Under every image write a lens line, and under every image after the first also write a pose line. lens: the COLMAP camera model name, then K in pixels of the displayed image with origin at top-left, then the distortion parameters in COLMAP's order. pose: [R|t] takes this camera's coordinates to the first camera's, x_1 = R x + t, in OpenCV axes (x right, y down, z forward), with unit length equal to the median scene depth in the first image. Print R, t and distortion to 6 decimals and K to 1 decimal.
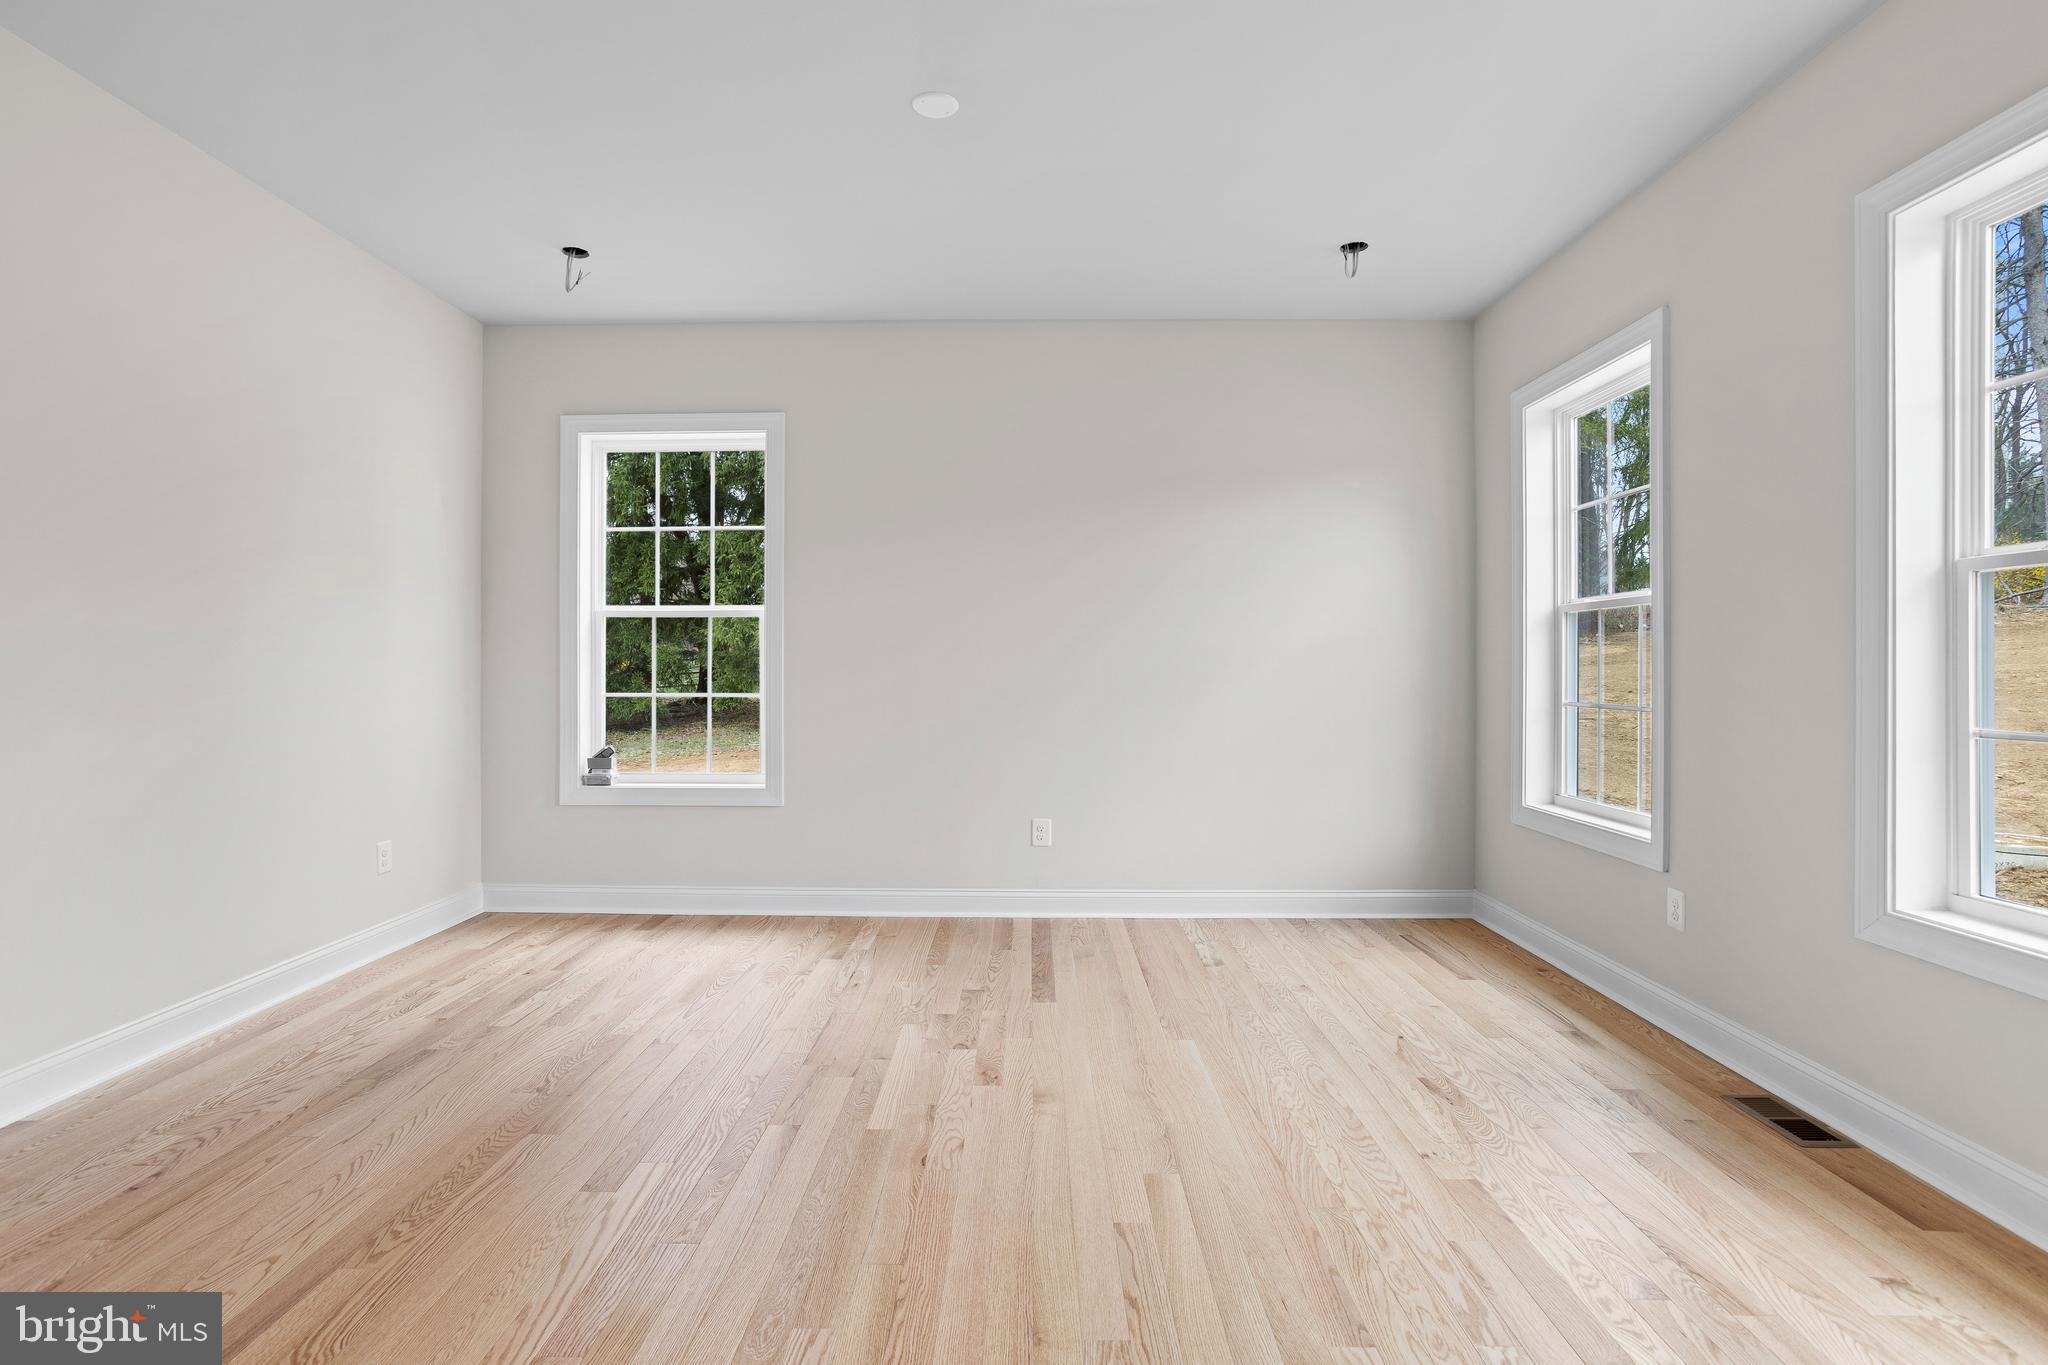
lens RADIAL K [[992.1, 0, 1019.0], [0, 992.1, 670.3], [0, 0, 1]] dist [-0.057325, 0.033677]
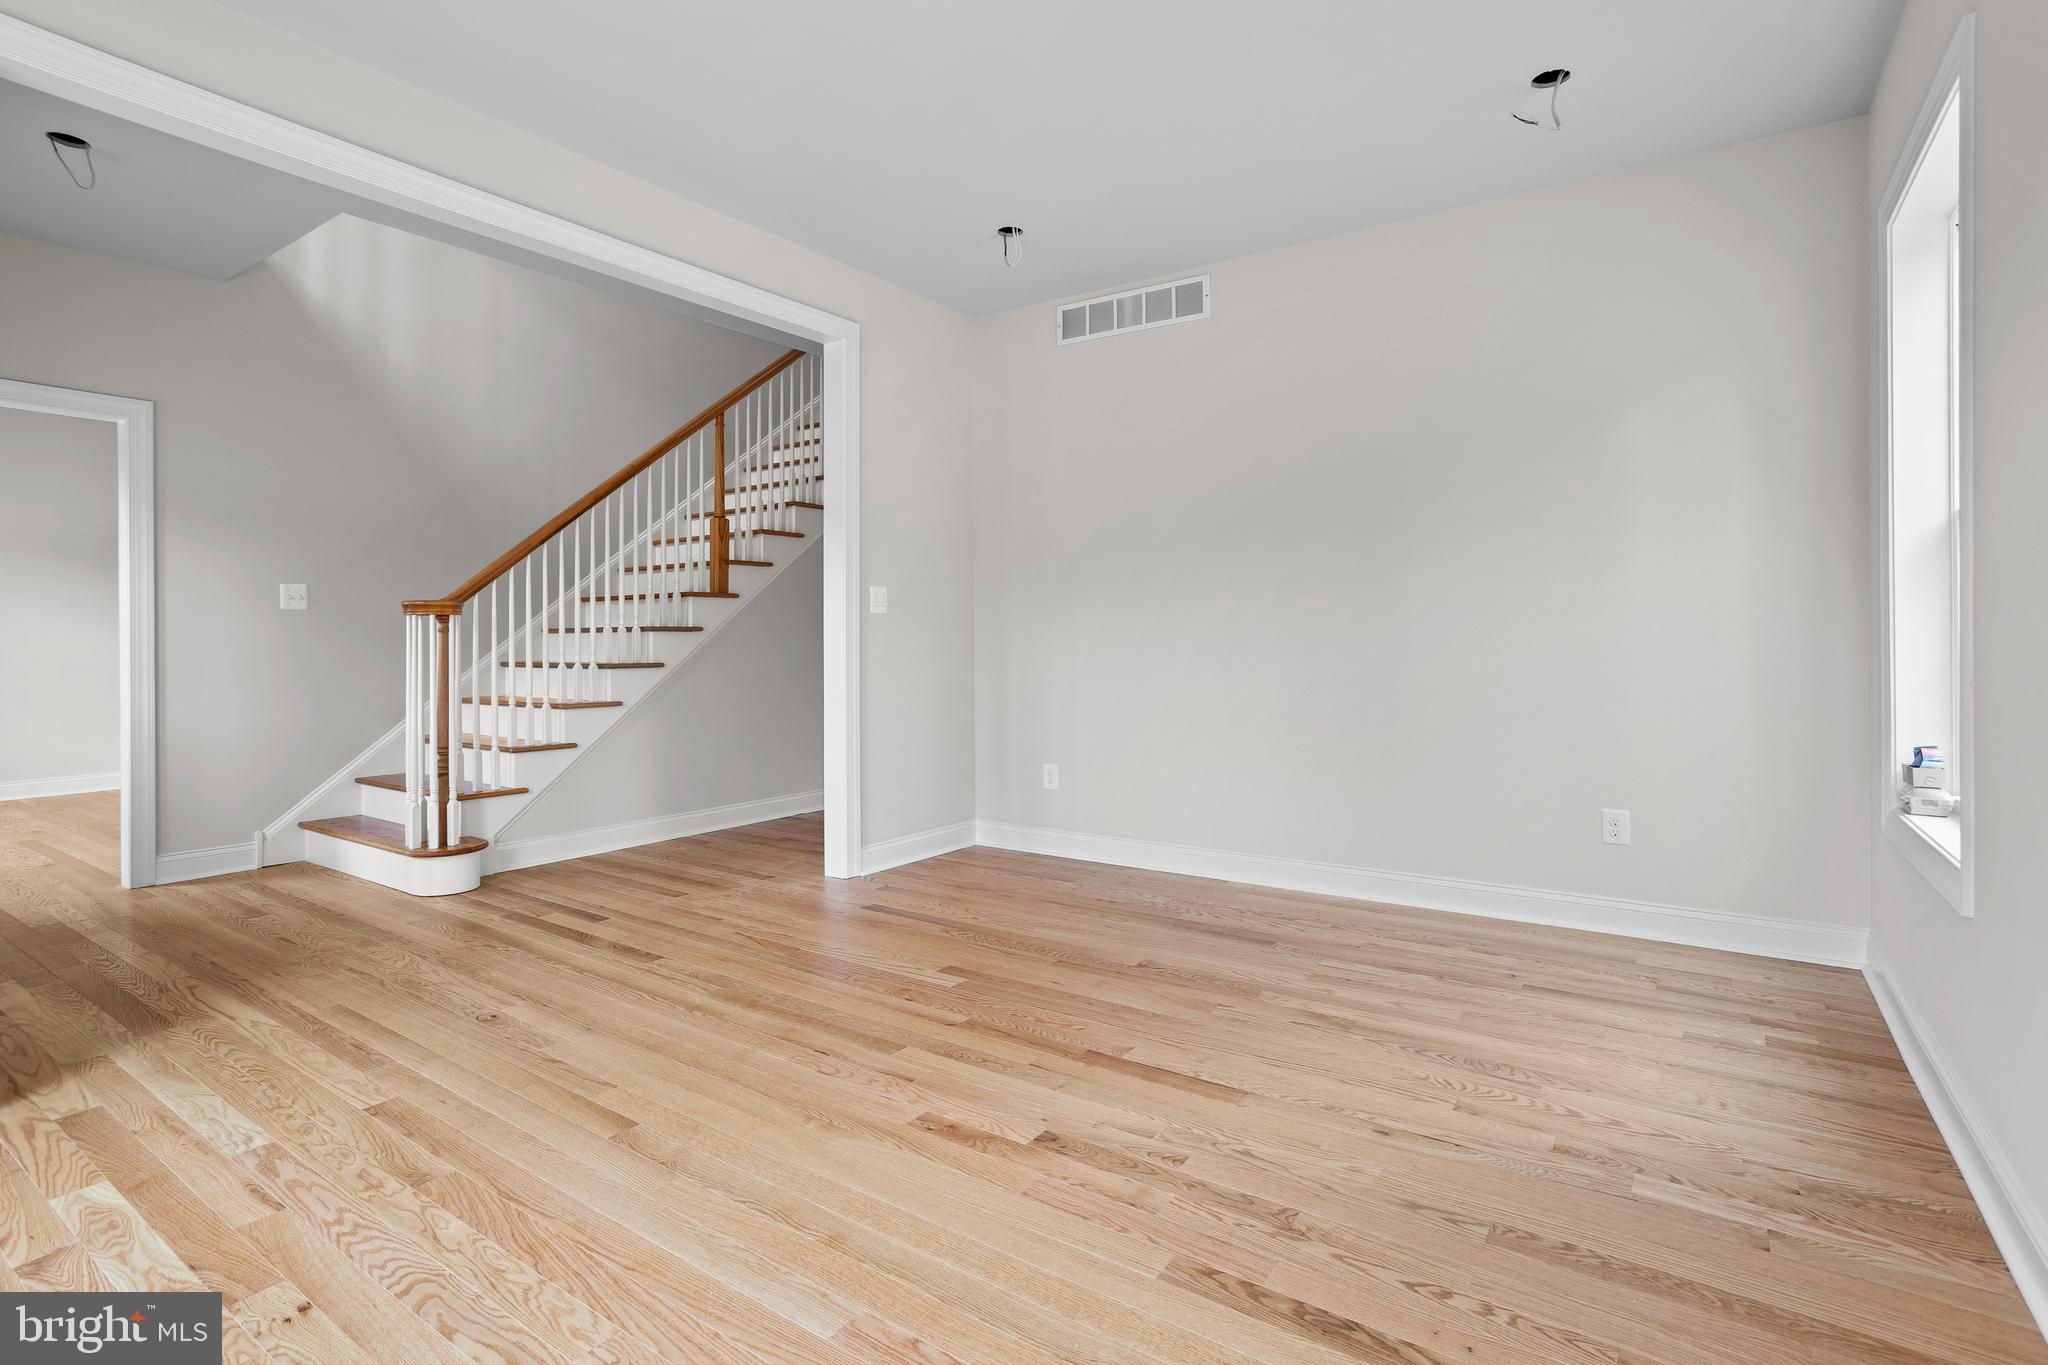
lens RADIAL K [[933.9, 0, 997.4], [0, 933.9, 634.9], [0, 0, 1]] dist [-0.051662, 0.026120]
pose [[-0.537650, 0.000005, -0.843168, 0.575128], [0.000609, 1.000000, -0.000382, 0.017305], [0.843168, -0.000719, -0.537650, 1.452955]]
